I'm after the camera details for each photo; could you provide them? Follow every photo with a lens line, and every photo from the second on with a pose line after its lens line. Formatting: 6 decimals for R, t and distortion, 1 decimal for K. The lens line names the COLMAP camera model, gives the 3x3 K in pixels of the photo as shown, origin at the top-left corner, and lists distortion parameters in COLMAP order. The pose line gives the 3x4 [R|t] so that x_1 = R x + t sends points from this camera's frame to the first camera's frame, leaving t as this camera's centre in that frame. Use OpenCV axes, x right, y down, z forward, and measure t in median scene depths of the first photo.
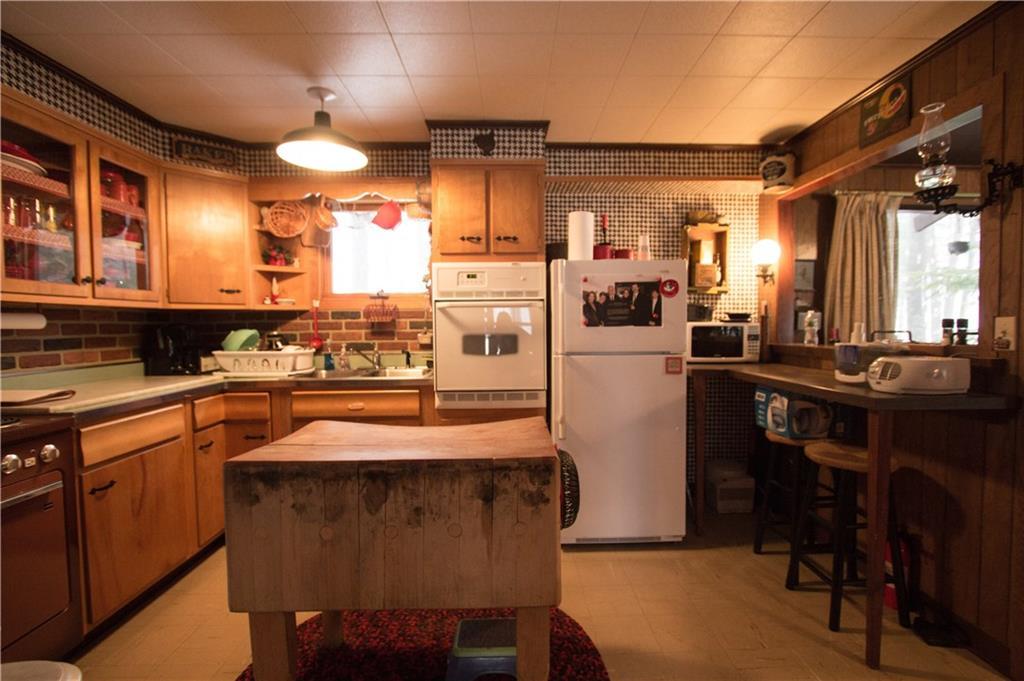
lens RADIAL K [[481.5, 0, 521.4], [0, 481.5, 345.0], [0, 0, 1]] dist [-0.015362, 0.001676]
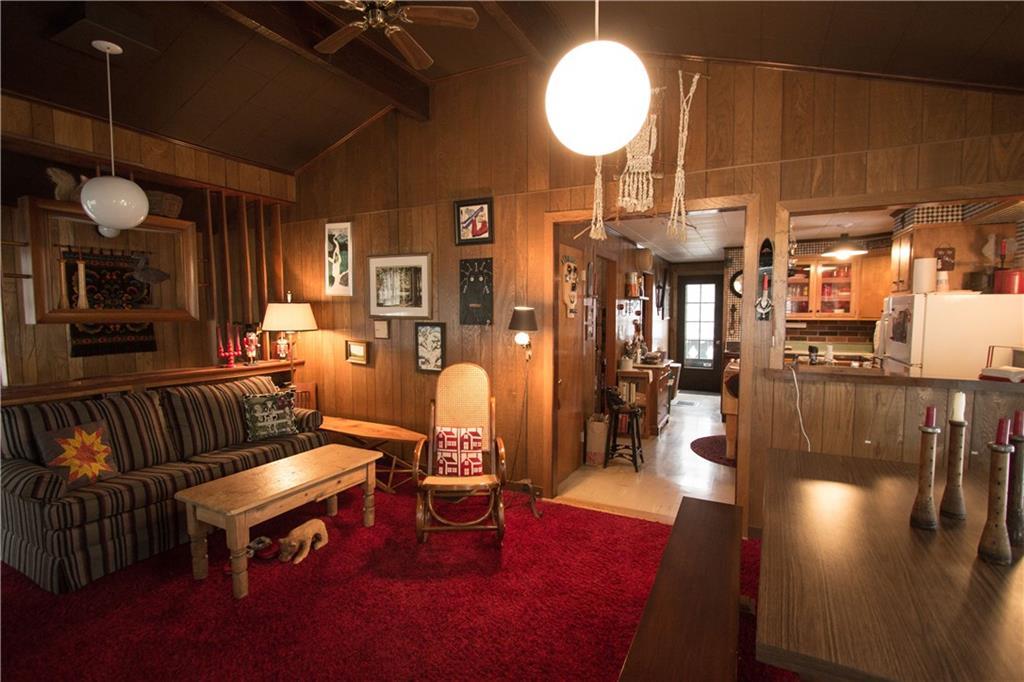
lens RADIAL K [[478.6, 0, 514.6], [0, 478.6, 346.2], [0, 0, 1]] dist [-0.010294, 0.001202]
pose [[-0.479834, 0.071274, -0.874459, 1.906207], [-0.031711, 0.994635, 0.098470, -0.120252], [0.876786, 0.074979, -0.475000, 0.642239]]
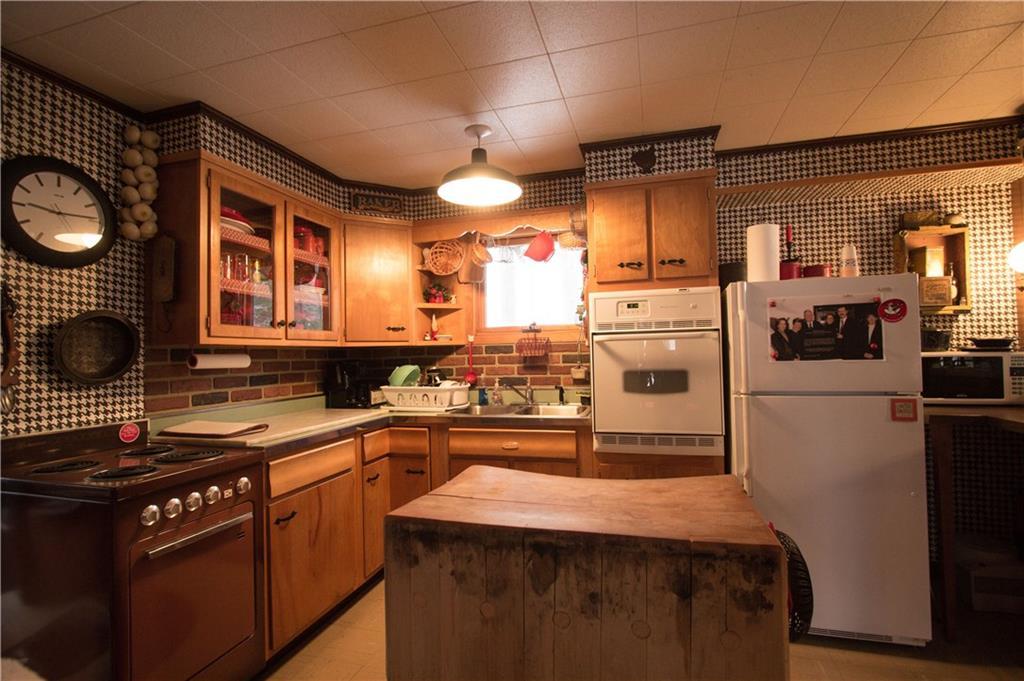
lens RADIAL K [[478.6, 0, 514.6], [0, 478.6, 345.7], [0, 0, 1]] dist [-0.010294, 0.001202]
pose [[0.953658, -0.017373, -0.300391, -0.044842], [0.000054, 0.998342, -0.057568, -0.015848], [0.300893, 0.054884, 0.952077, 0.080913]]
